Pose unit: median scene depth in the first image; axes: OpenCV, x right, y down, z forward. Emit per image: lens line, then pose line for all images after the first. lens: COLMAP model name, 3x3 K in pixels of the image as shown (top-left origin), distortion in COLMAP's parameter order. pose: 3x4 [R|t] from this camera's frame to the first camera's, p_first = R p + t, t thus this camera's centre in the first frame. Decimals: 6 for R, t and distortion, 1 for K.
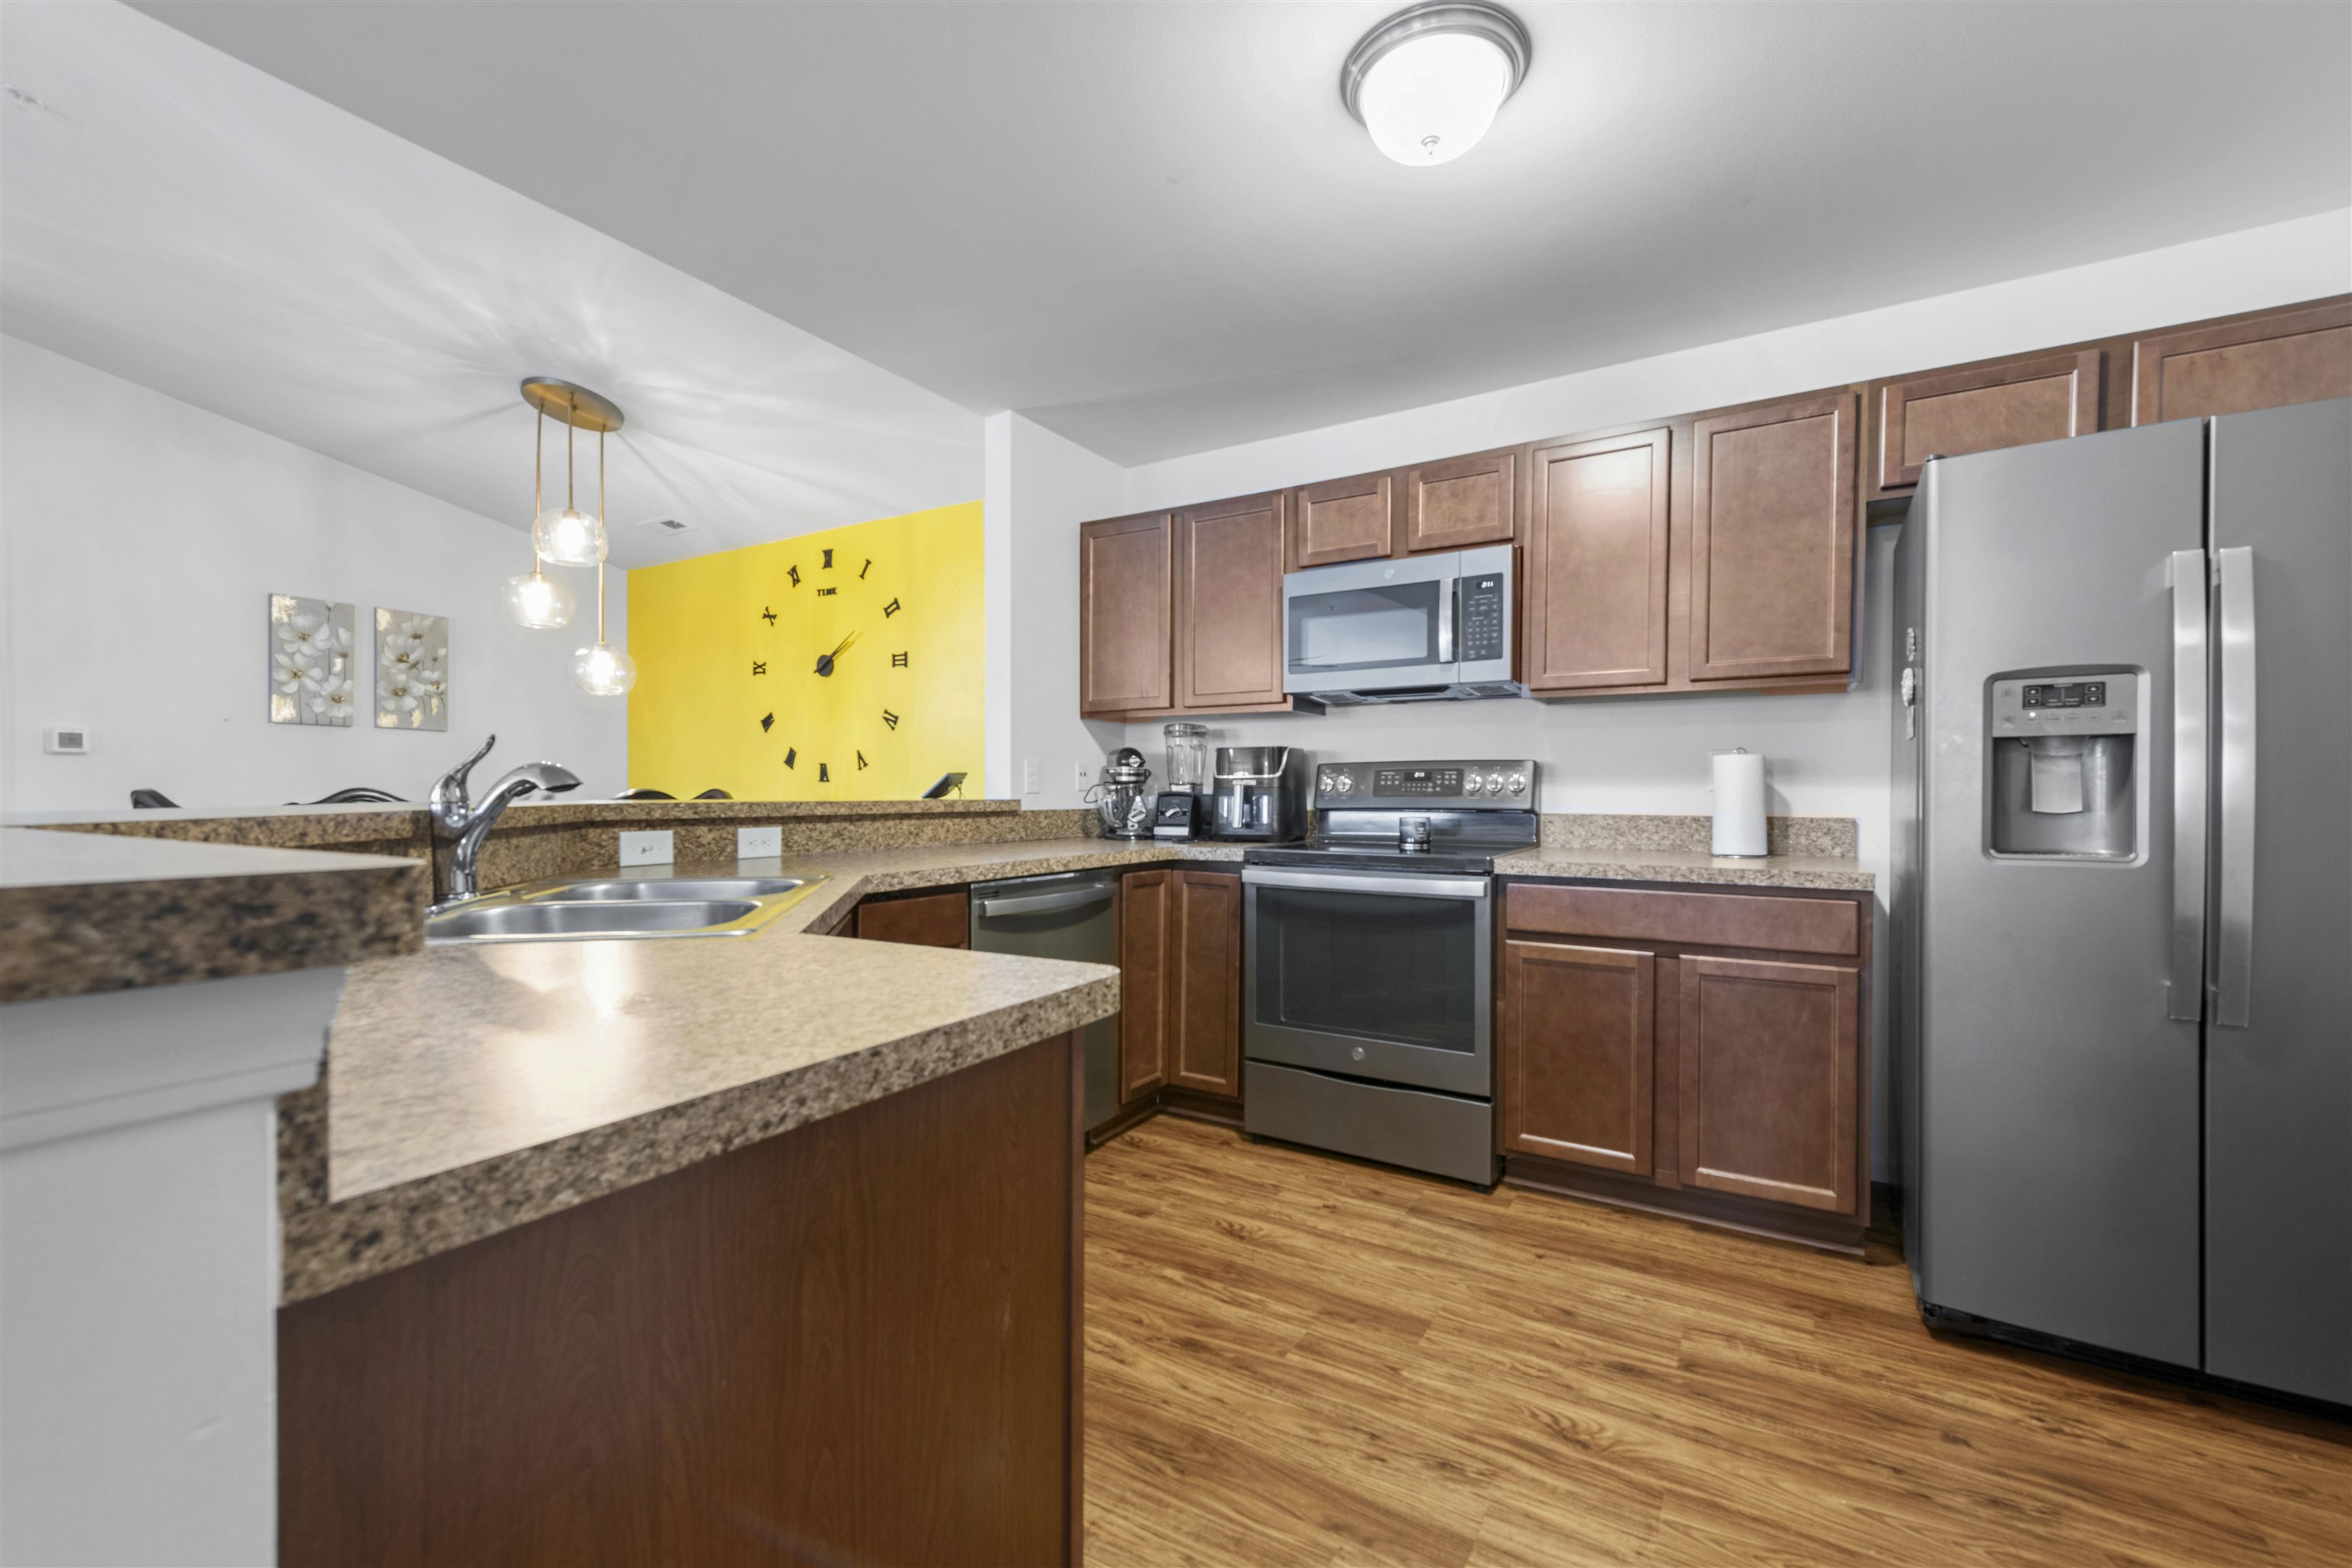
lens RADIAL K [[972.9, 0, 1190.7], [0, 972.9, 799.3], [0, 0, 1]] dist [0.019354, 0.000207]
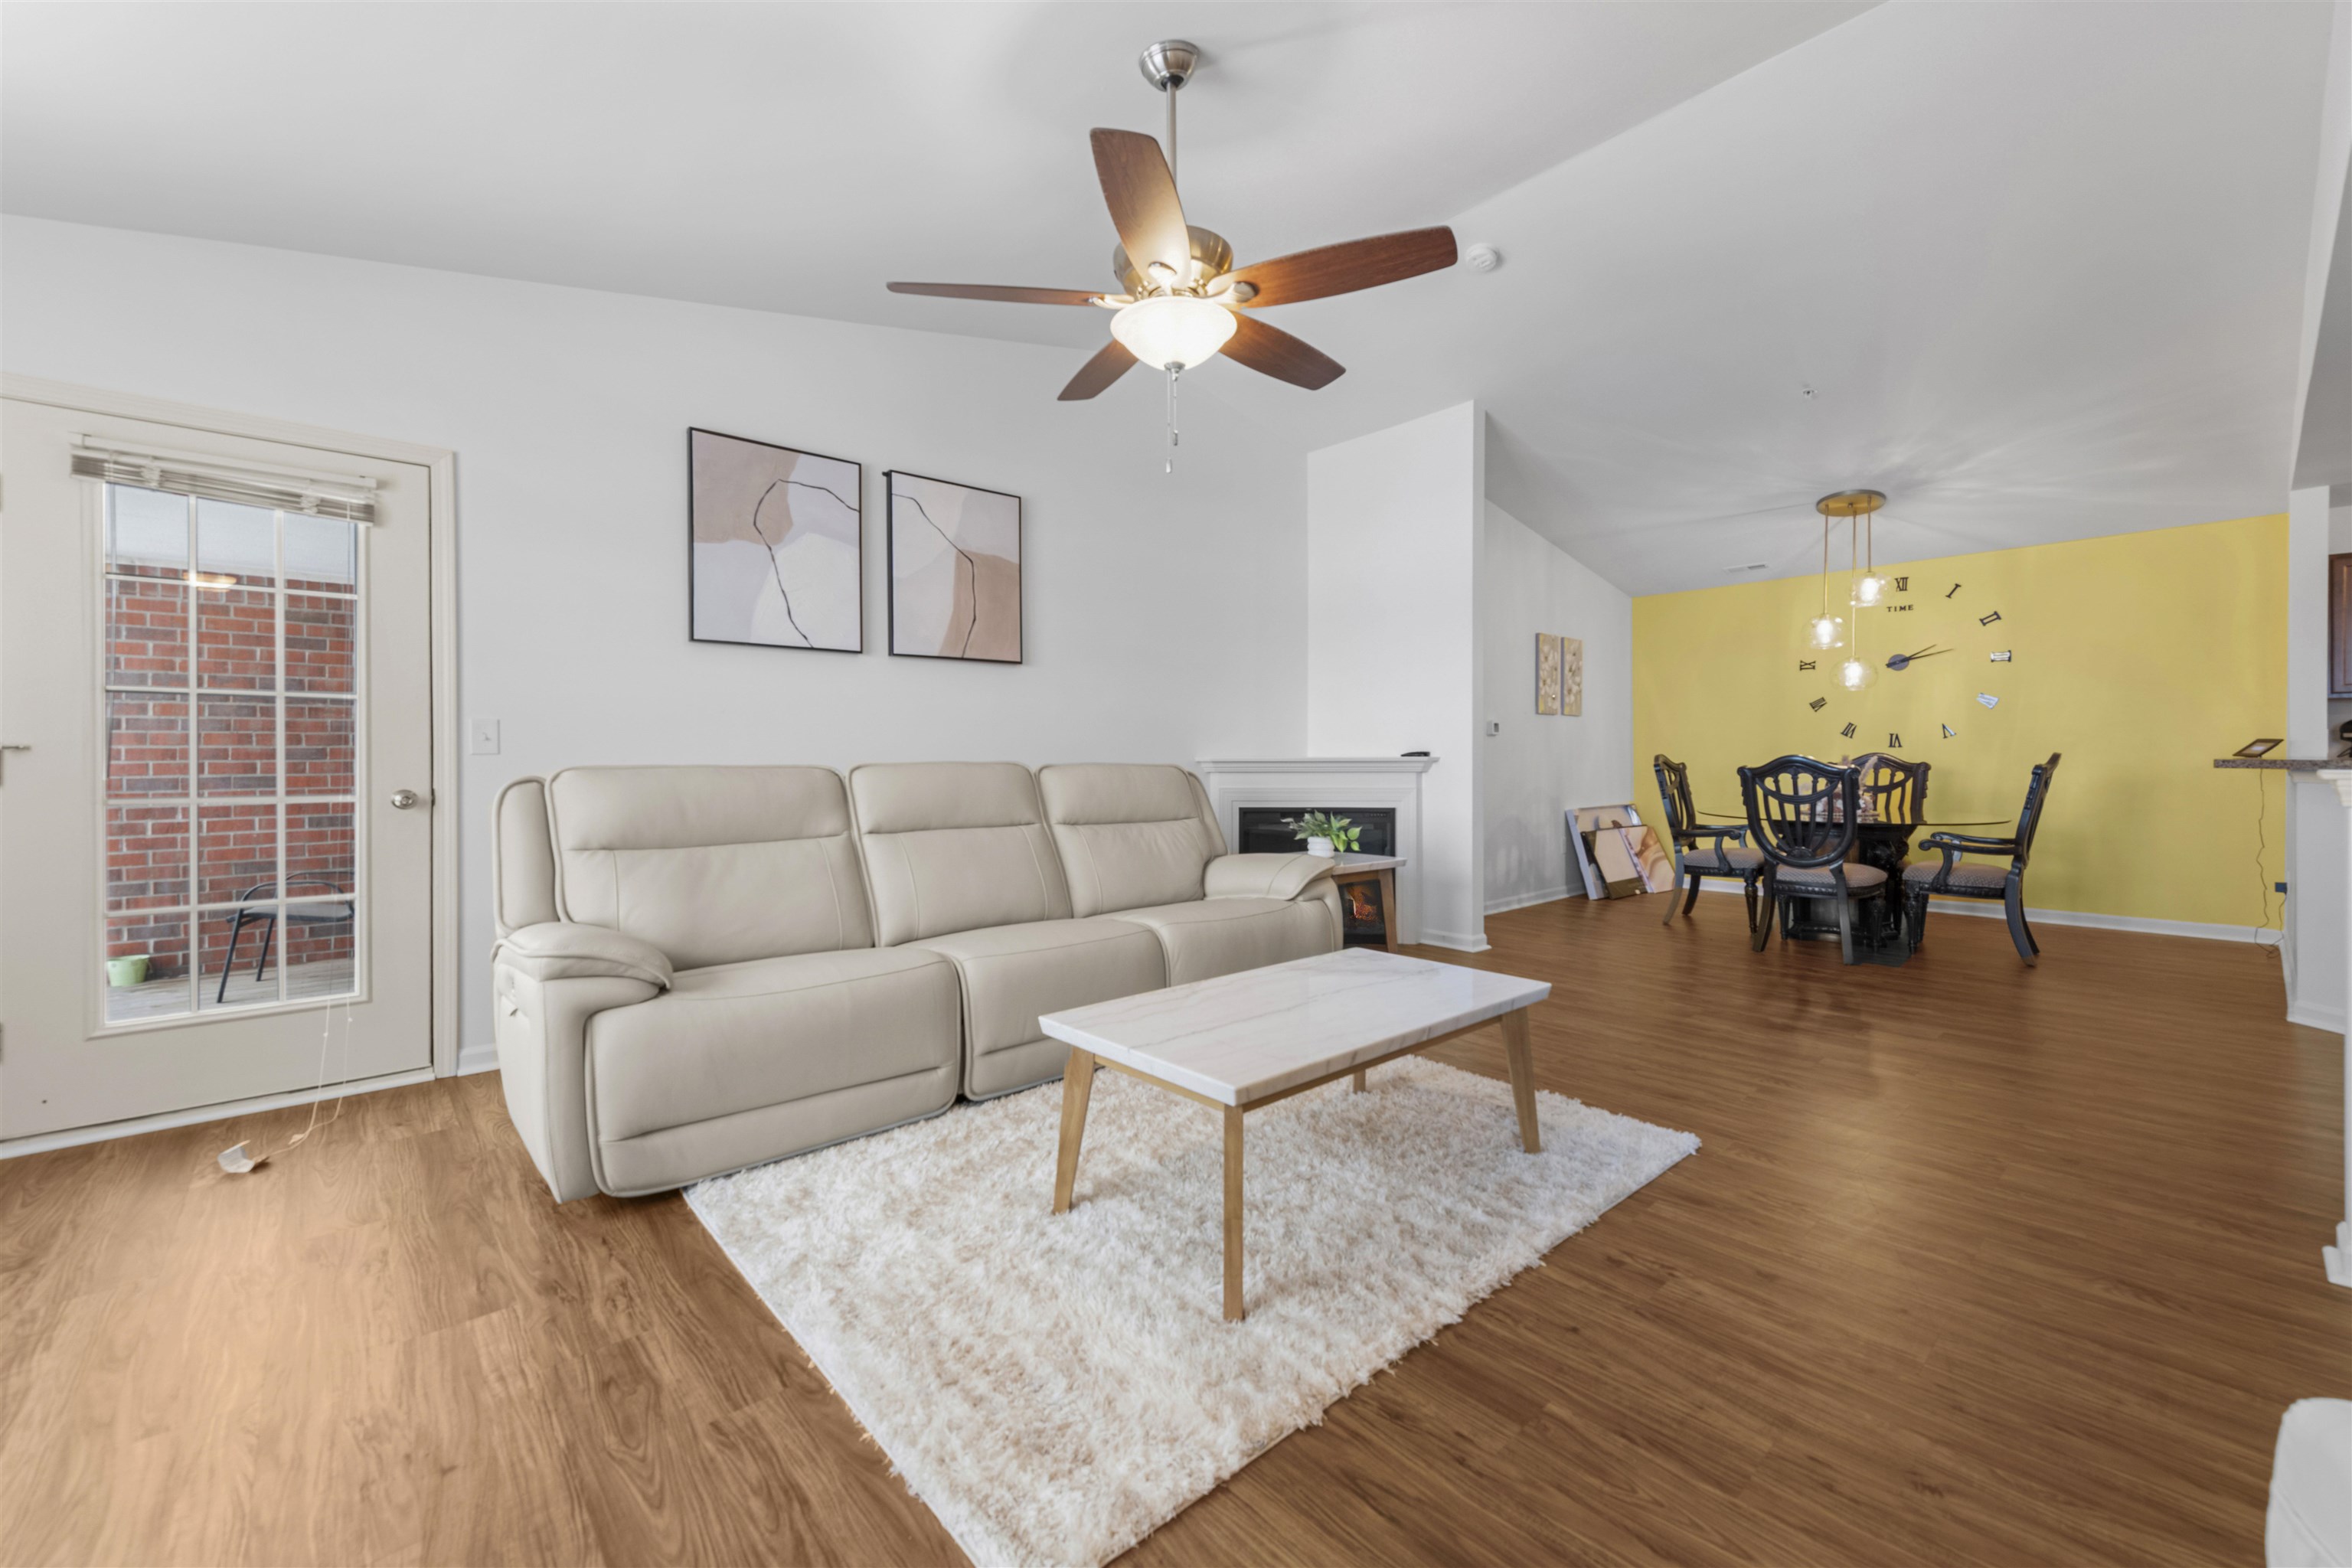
lens RADIAL K [[976.0, 0, 1182.5], [0, 976.0, 764.0], [0, 0, 1]] dist [0.019025, -0.000283]
pose [[0.954384, -0.003448, -0.298563, -1.519864], [0.002867, 0.999993, -0.002386, 0.009169], [0.298569, 0.001421, 0.954387, -1.011200]]
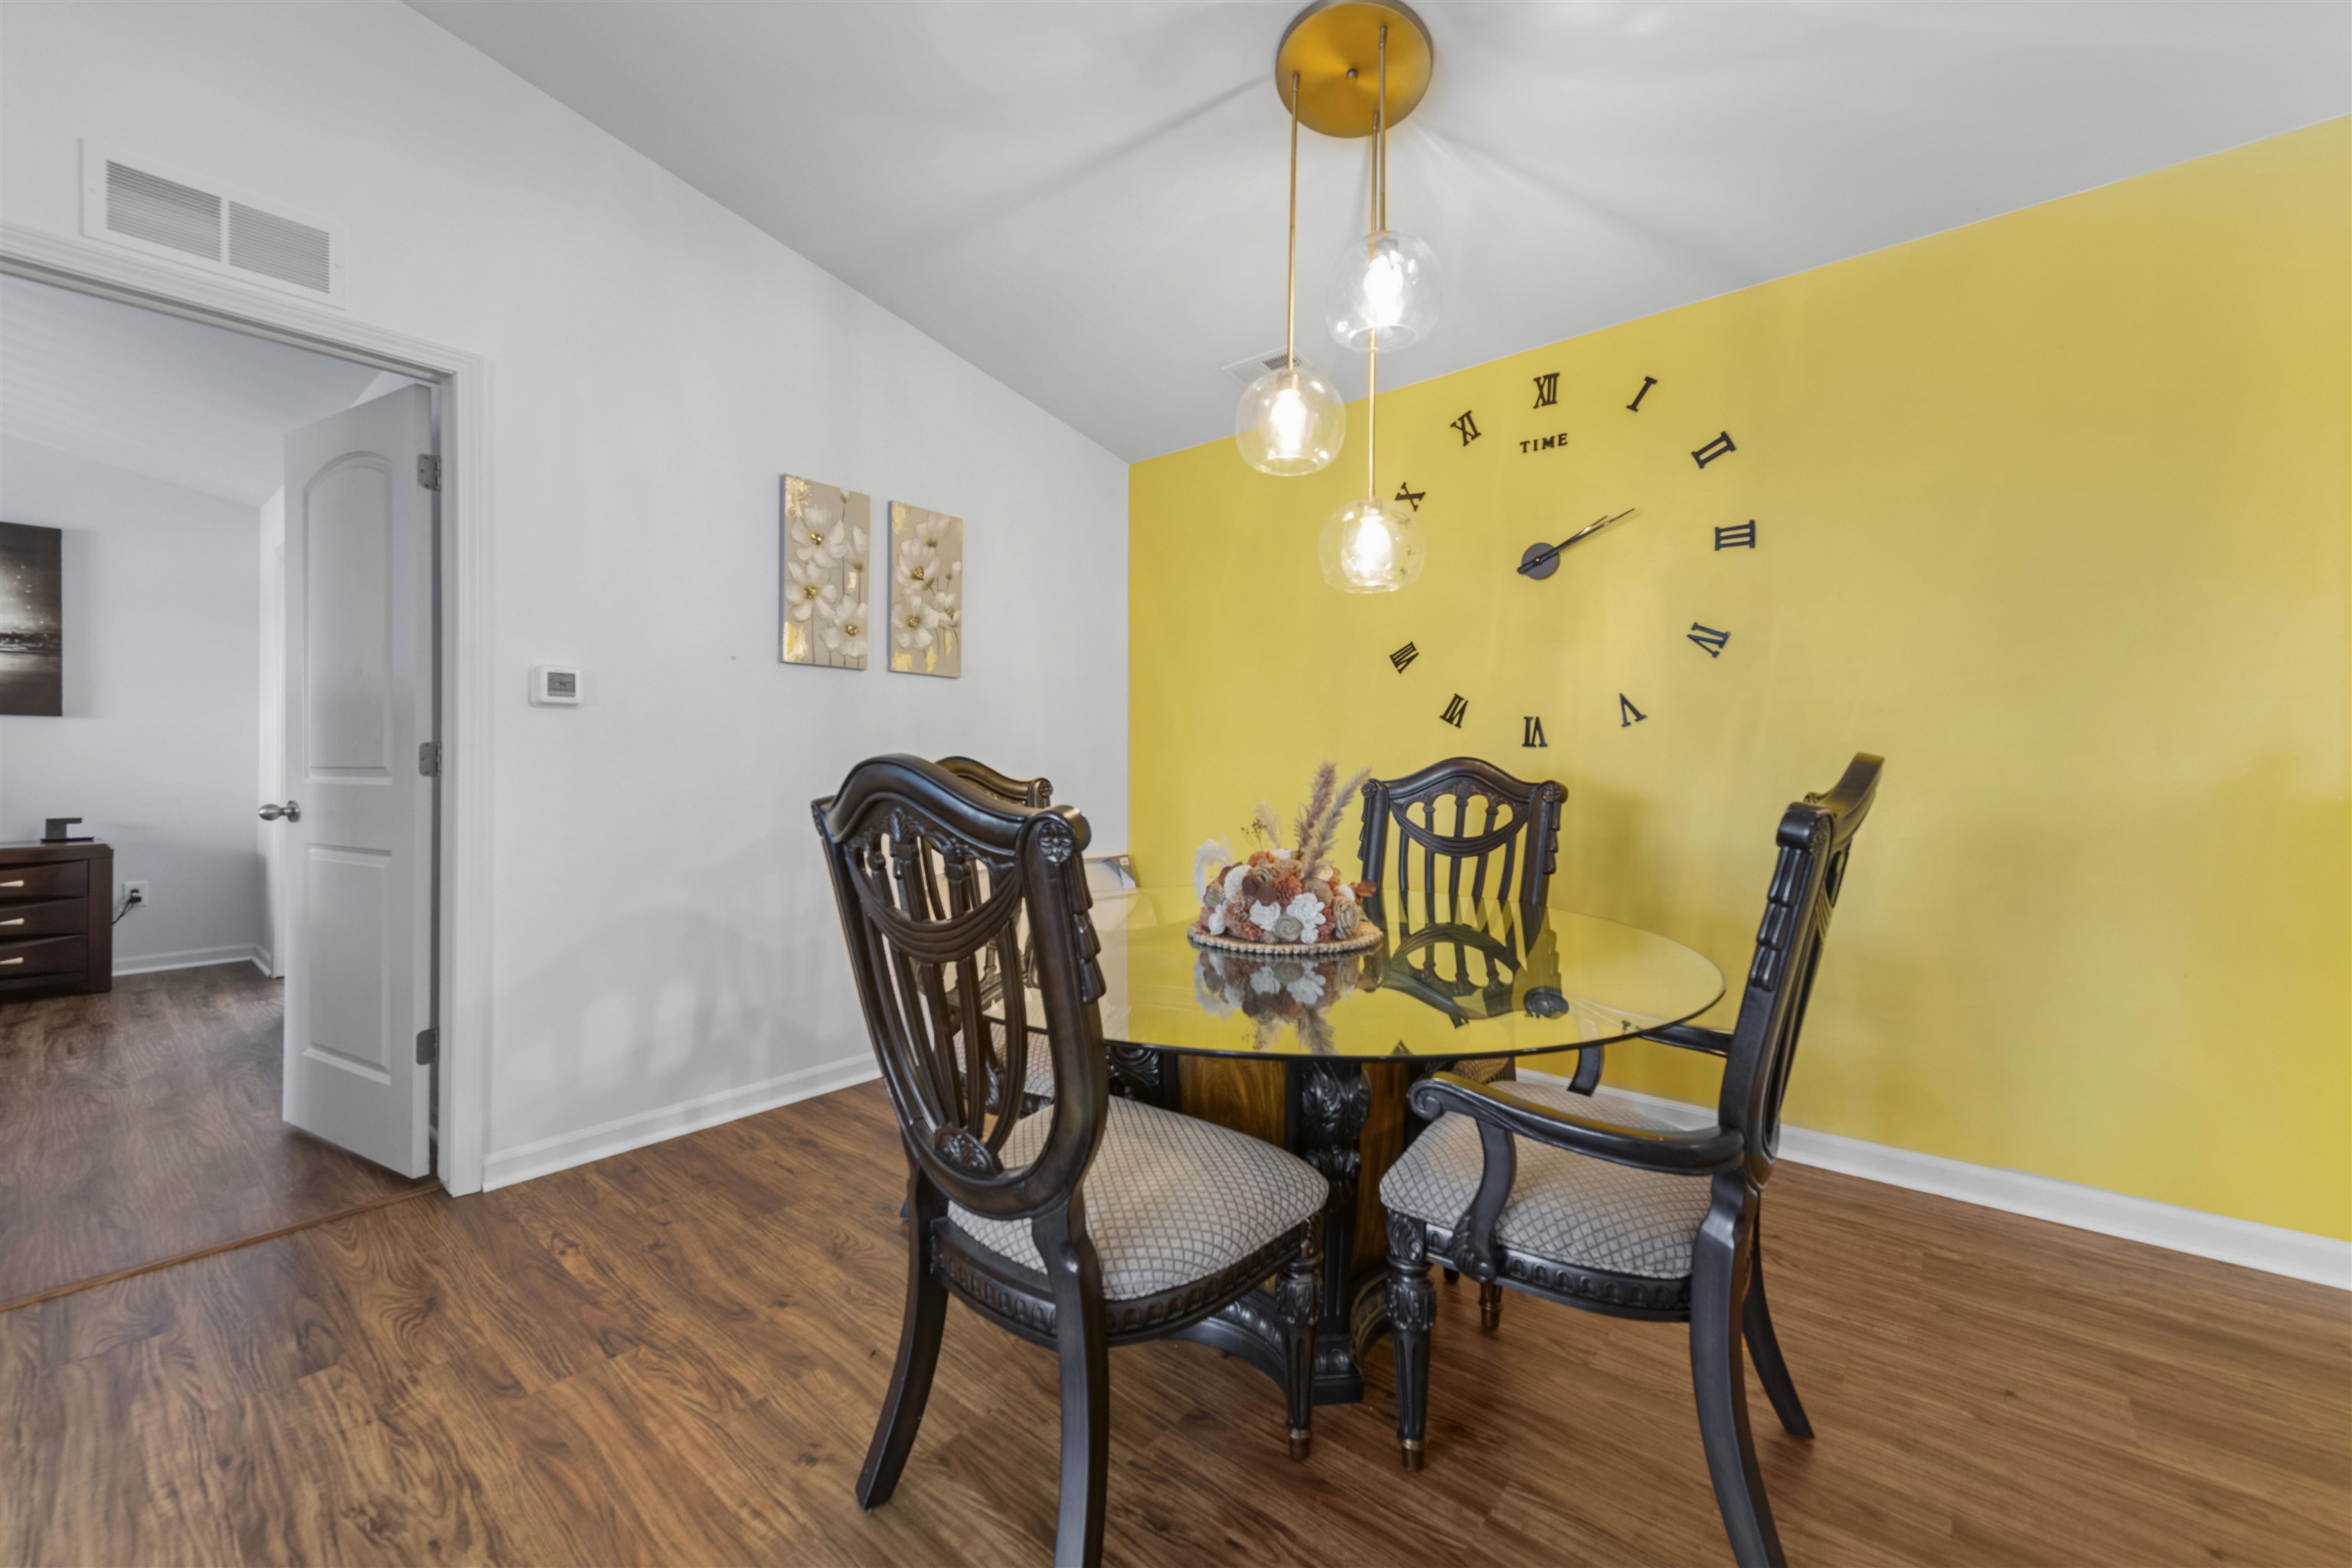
lens RADIAL K [[943.4, 0, 1185.8], [0, 943.4, 760.2], [0, 0, 1]] dist [0.018576, -0.004850]
pose [[0.987427, -0.002923, -0.158051, -0.833598], [0.001020, 0.999926, -0.012121, -0.002919], [0.158075, 0.011808, 0.987356, 0.603550]]
